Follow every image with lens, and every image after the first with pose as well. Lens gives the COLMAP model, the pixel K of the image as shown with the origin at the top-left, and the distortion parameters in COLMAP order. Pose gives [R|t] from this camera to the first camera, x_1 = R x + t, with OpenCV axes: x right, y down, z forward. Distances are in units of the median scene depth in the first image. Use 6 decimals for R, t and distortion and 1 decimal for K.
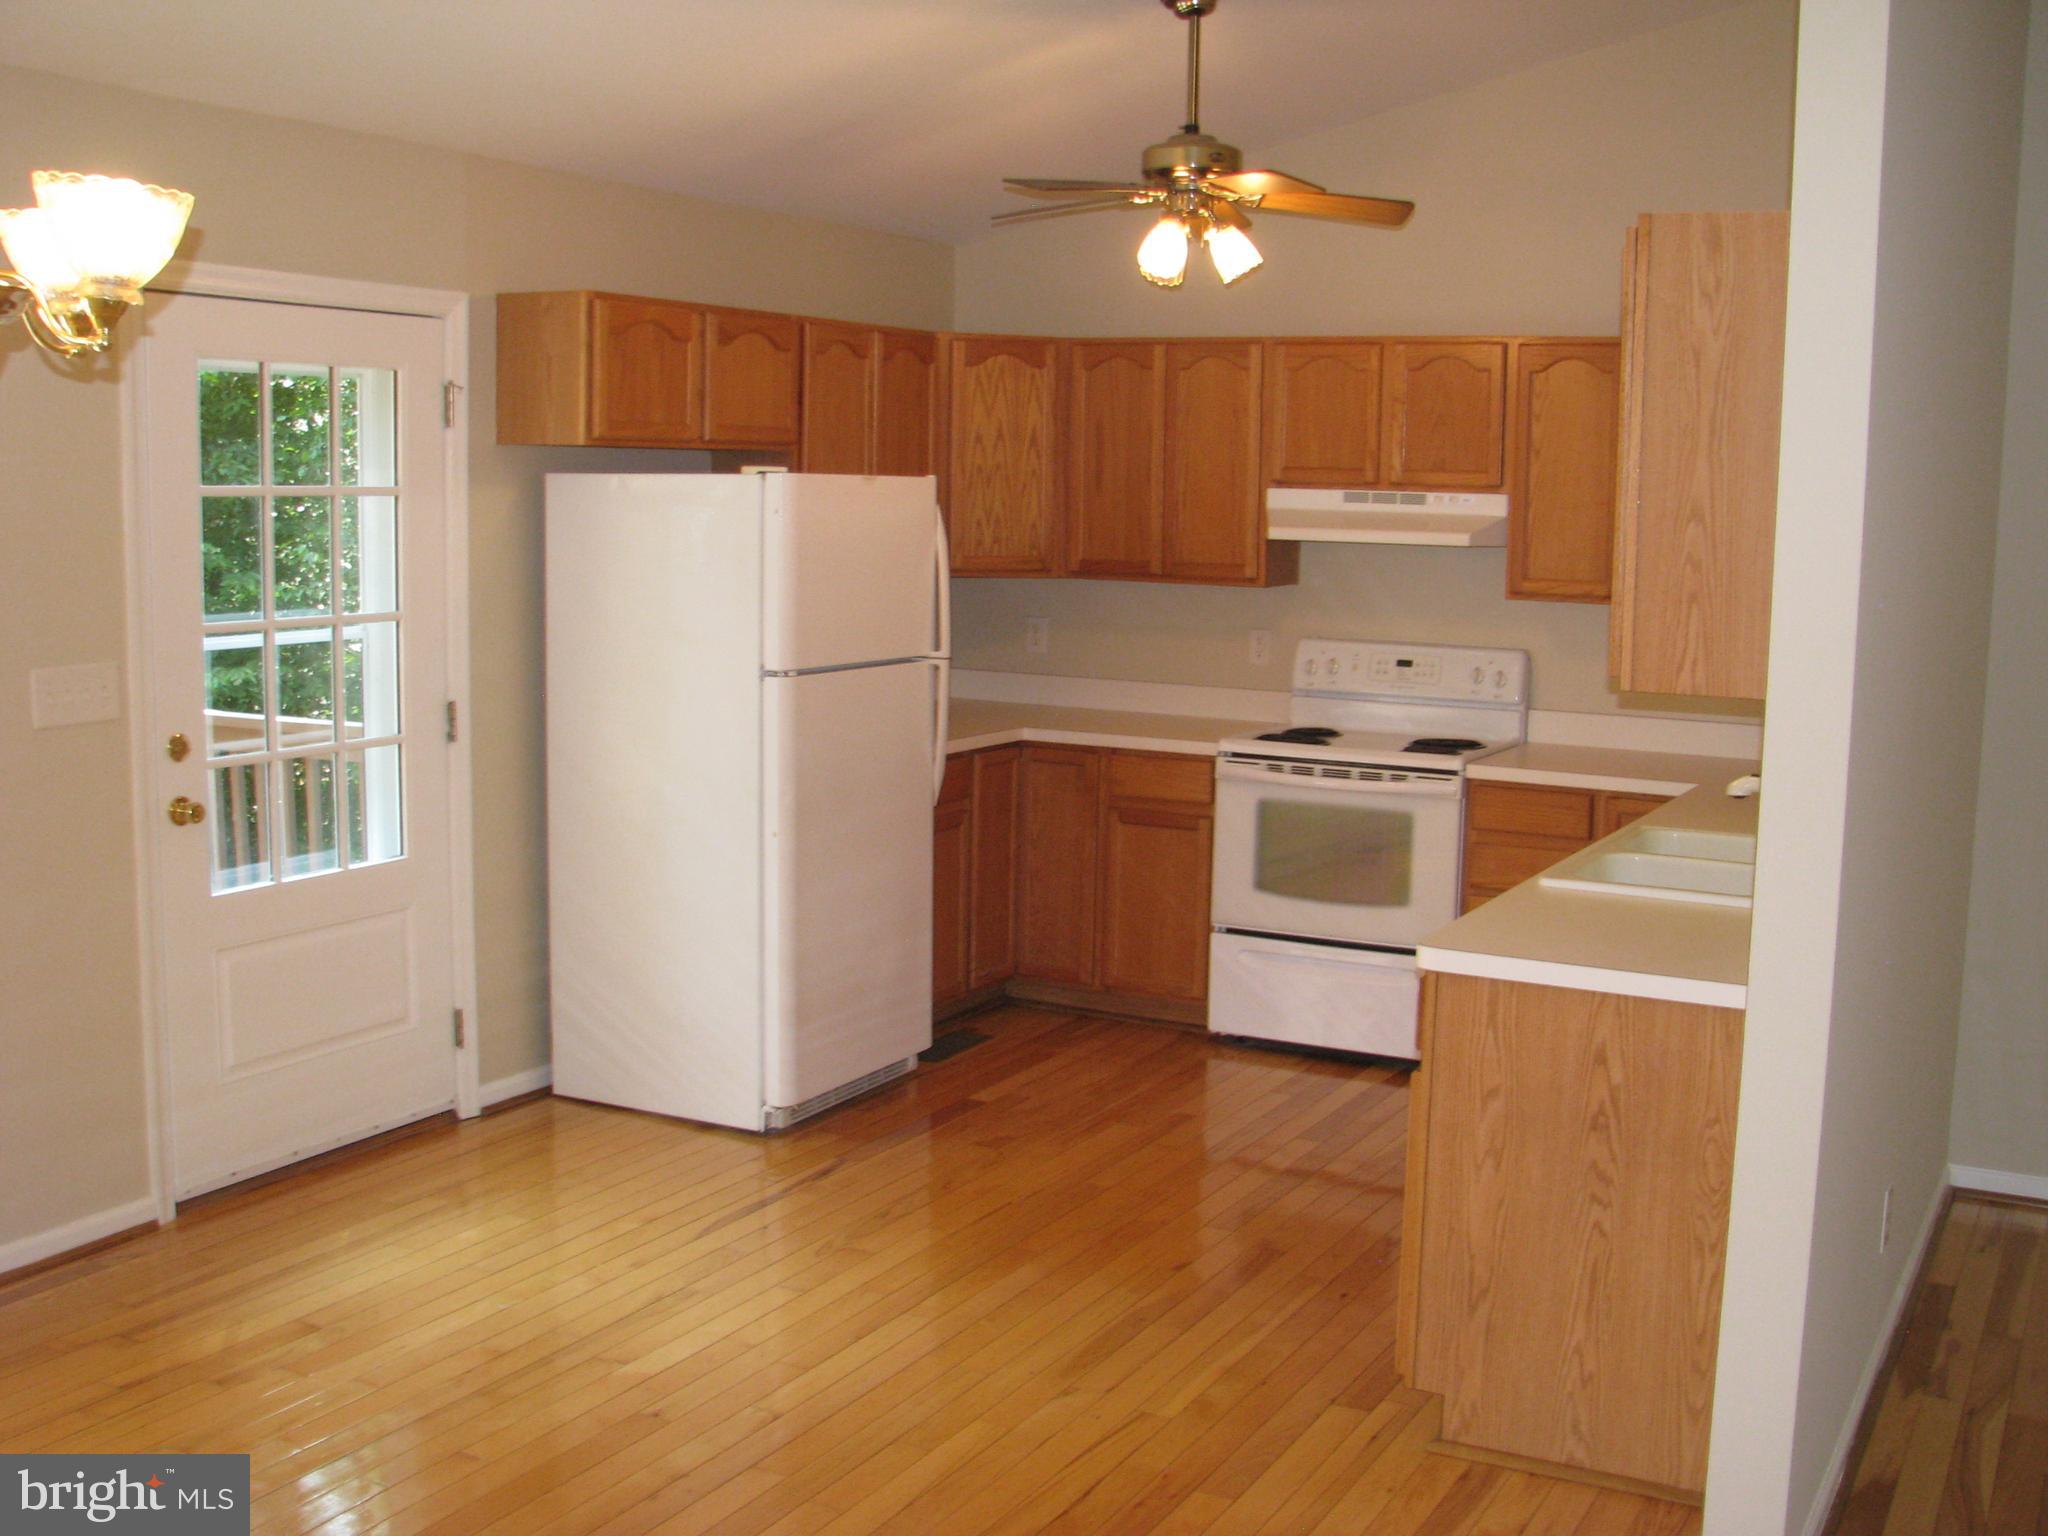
lens RADIAL K [[2188.3, 0, 1044.4], [0, 2188.3, 764.1], [0, 0, 1]] dist [-0.197415, 0.283503]
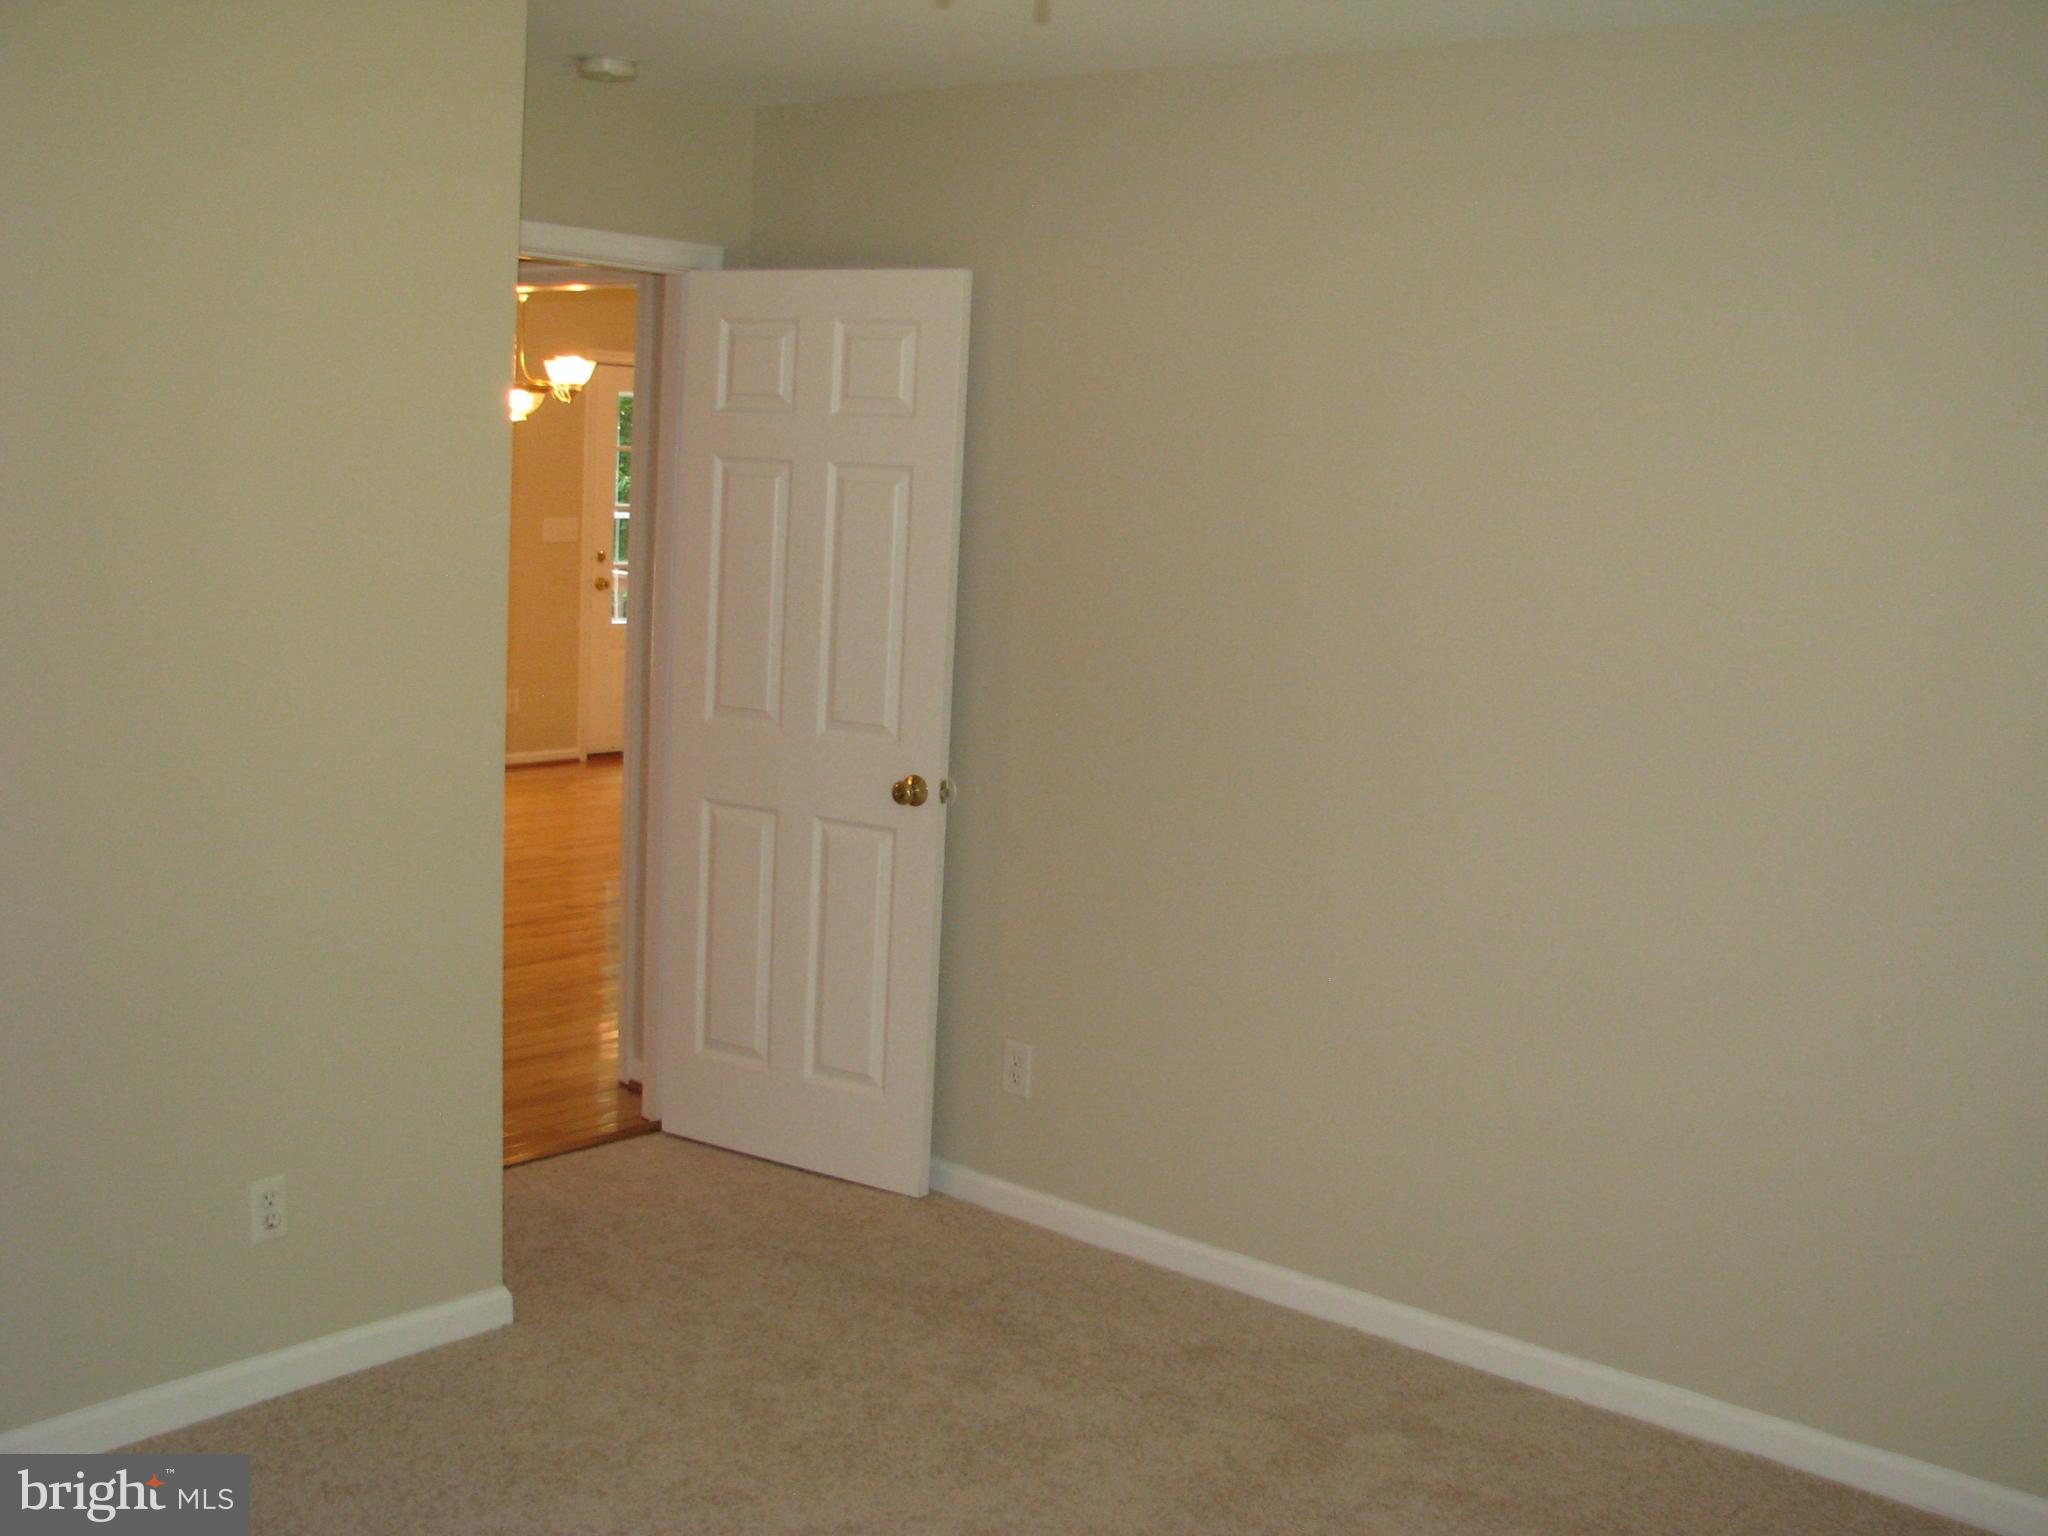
lens RADIAL K [[2188.3, 0, 1044.4], [0, 2188.3, 764.1], [0, 0, 1]] dist [-0.197415, 0.283503]
pose [[0.976728, 0.055007, -0.207310, 0.480136], [-0.055432, 0.998455, 0.003763, 0.152857], [0.207197, 0.007816, 0.978268, -1.022283]]
